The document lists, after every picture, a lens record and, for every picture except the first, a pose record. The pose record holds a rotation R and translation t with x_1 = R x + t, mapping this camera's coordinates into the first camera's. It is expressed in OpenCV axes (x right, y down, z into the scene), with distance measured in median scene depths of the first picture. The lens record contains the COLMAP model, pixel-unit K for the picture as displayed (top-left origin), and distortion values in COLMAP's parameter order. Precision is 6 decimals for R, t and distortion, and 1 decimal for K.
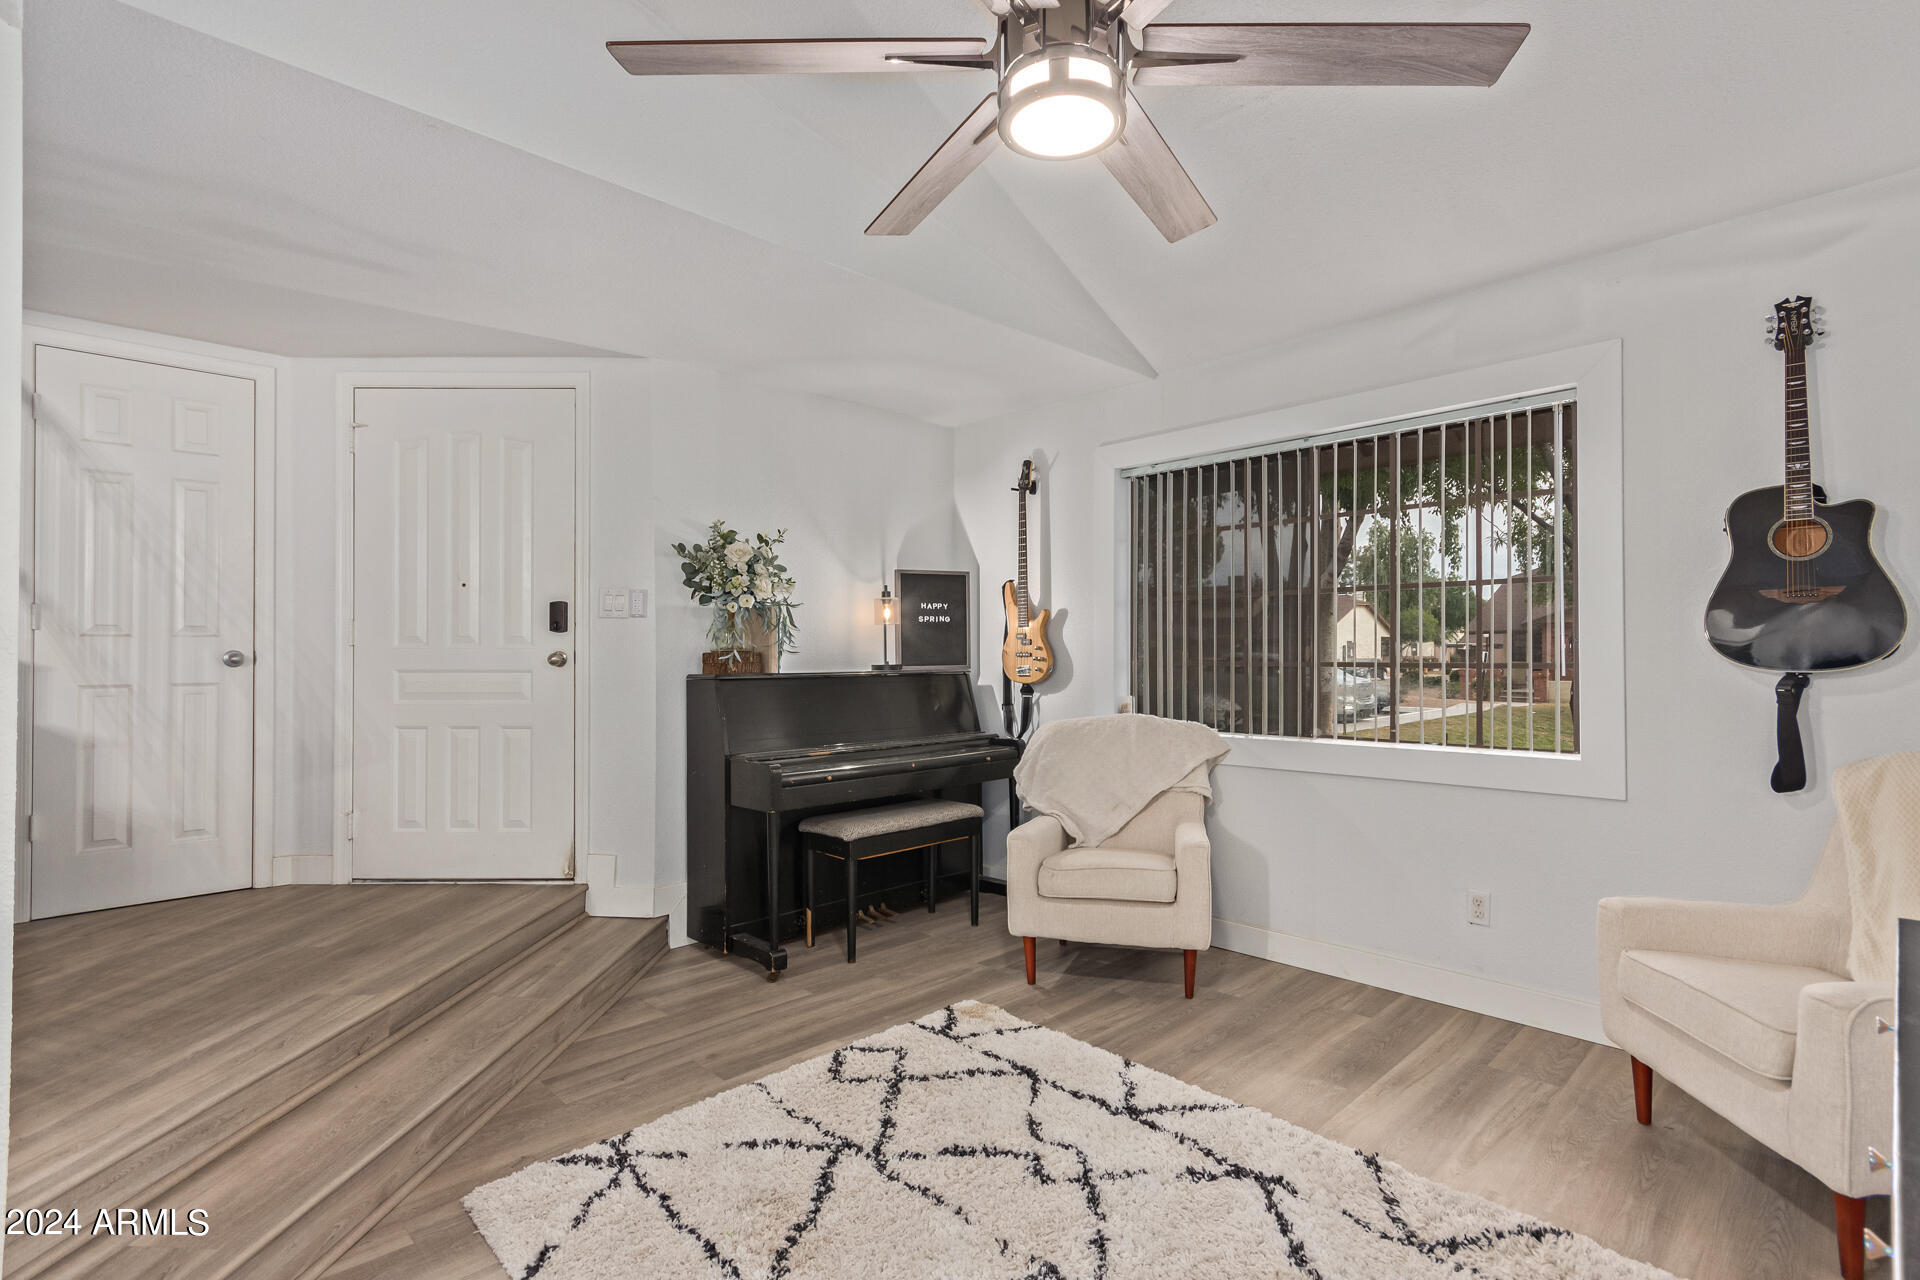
lens RADIAL K [[899.3, 0, 963.5], [0, 899.3, 643.3], [0, 0, 1]] dist [0.001847, 0.000156]
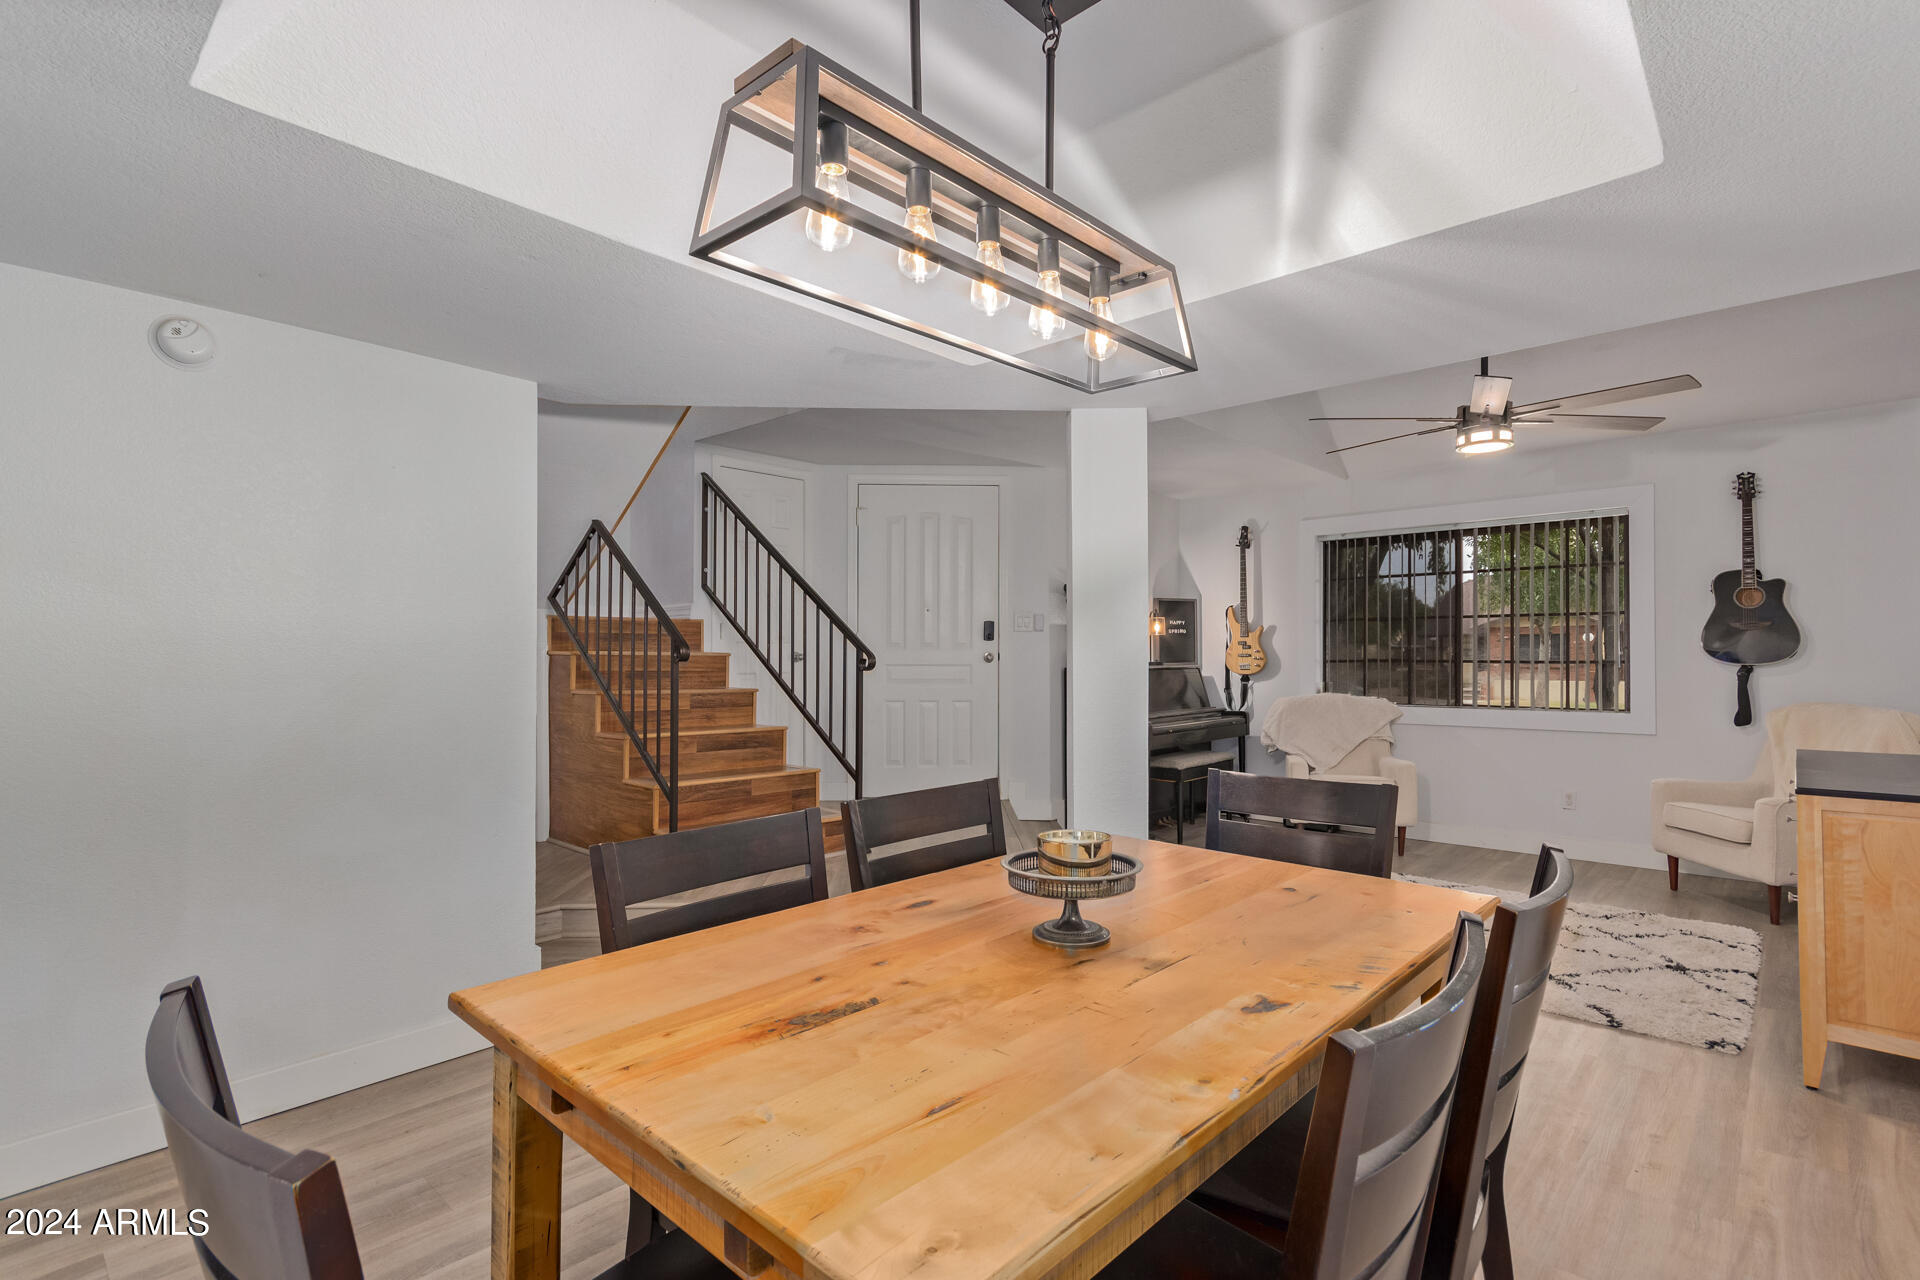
lens RADIAL K [[908.8, 0, 939.2], [0, 908.8, 646.7], [0, 0, 1]] dist [0.000243, -0.000113]
pose [[0.999018, 0.001970, 0.044258, -0.630252], [-0.002083, 0.999995, 0.002497, -0.005931], [-0.044252, -0.002587, 0.999017, -0.615567]]
